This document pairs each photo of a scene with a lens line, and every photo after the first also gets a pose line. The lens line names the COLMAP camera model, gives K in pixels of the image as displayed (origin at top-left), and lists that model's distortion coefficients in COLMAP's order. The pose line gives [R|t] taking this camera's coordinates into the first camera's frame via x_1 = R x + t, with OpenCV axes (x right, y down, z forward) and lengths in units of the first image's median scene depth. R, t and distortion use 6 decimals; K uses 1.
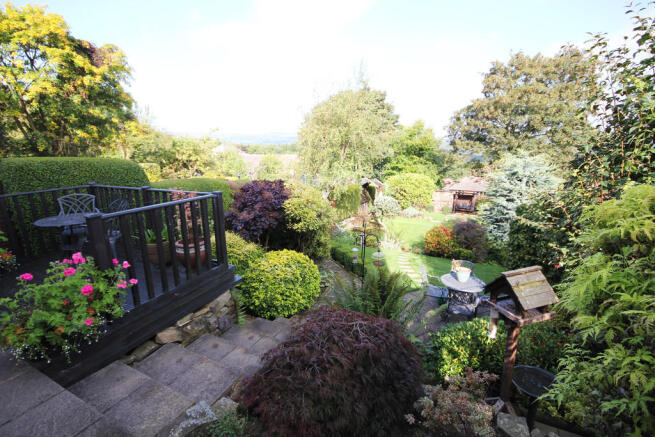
lens RADIAL K [[303.3, 0, 329.7], [0, 303.3, 223.7], [0, 0, 1]] dist [-0.000225, -0.003743]
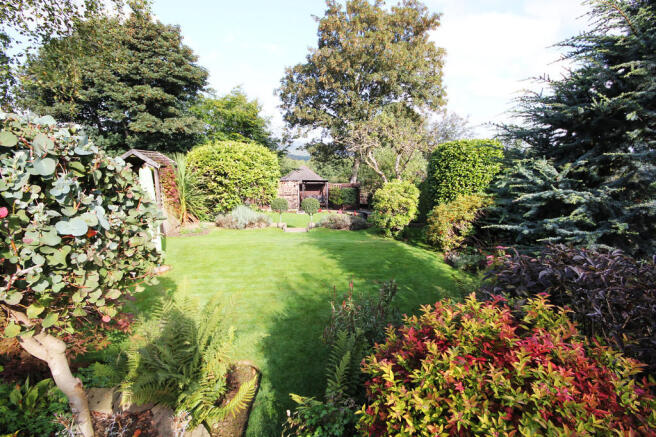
lens RADIAL K [[303.7, 0, 323.1], [0, 303.7, 218.1], [0, 0, 1]] dist [-0.000225, -0.003743]
pose [[0.861501, -0.108133, 0.496109, 0.107453], [0.119635, 0.992780, 0.008639, -0.019360], [-0.493461, 0.051909, 0.868217, 0.403223]]
